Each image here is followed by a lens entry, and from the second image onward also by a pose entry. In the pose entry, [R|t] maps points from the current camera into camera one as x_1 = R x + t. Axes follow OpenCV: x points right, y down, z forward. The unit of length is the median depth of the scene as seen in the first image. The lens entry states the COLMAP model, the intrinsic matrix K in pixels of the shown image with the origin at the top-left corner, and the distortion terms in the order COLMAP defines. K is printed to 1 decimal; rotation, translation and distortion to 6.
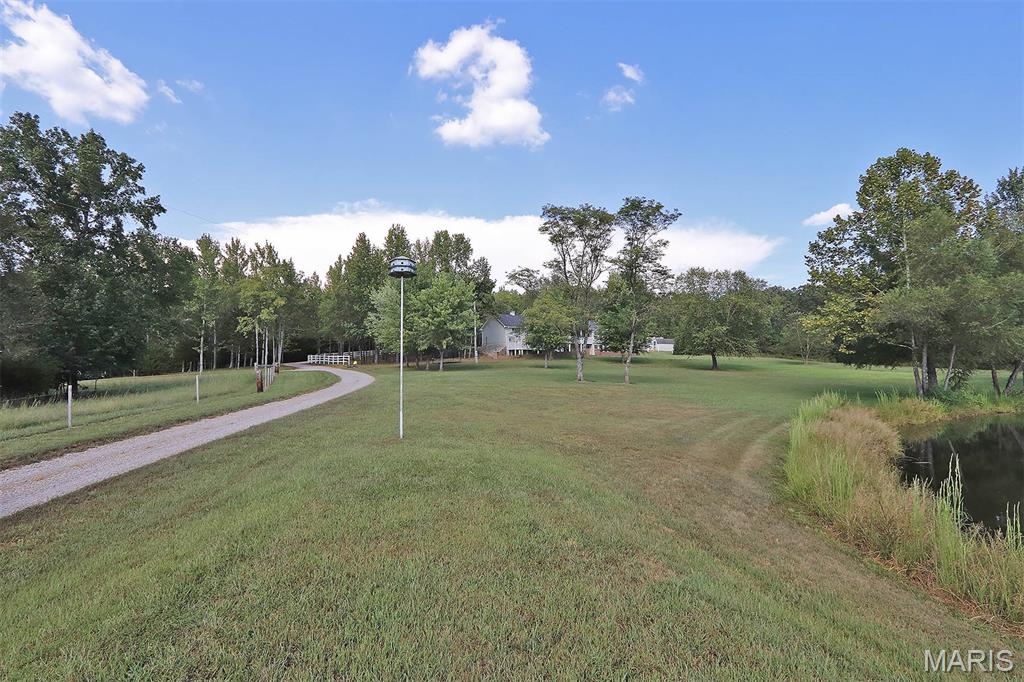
lens RADIAL K [[469.3, 0, 508.1], [0, 469.3, 339.4], [0, 0, 1]] dist [-0.000925, -0.004797]
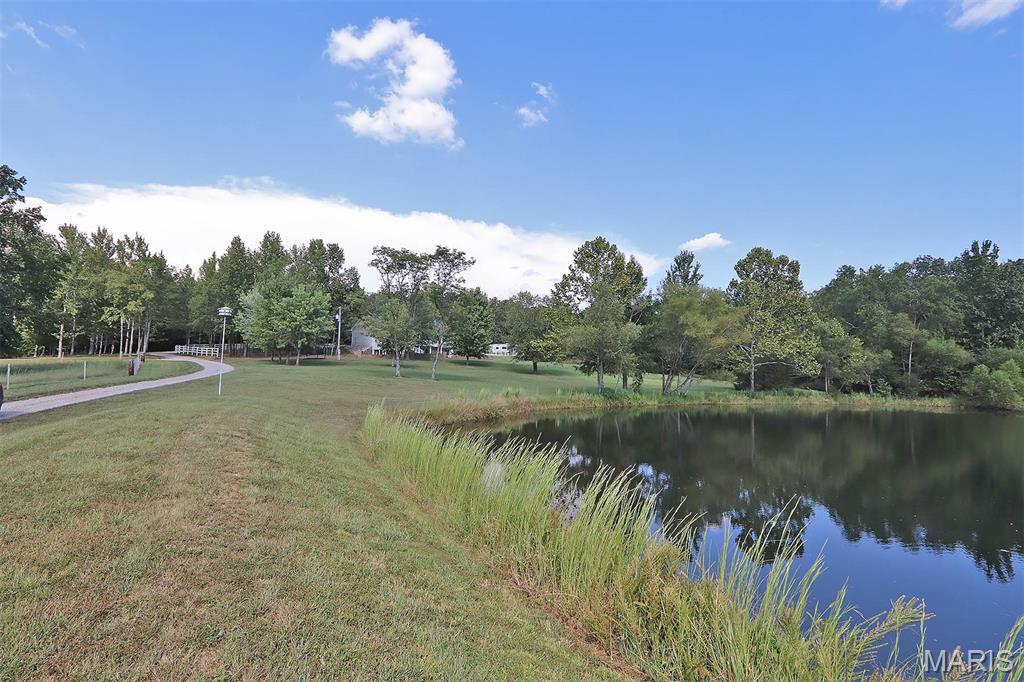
lens RADIAL K [[469.3, 0, 508.1], [0, 469.3, 339.4], [0, 0, 1]] dist [-0.000925, -0.004797]
pose [[0.976654, 0.051425, 0.208573, 0.091263], [-0.051314, 0.998665, -0.005945, -0.014021], [-0.208600, -0.004896, 0.977989, -0.203607]]
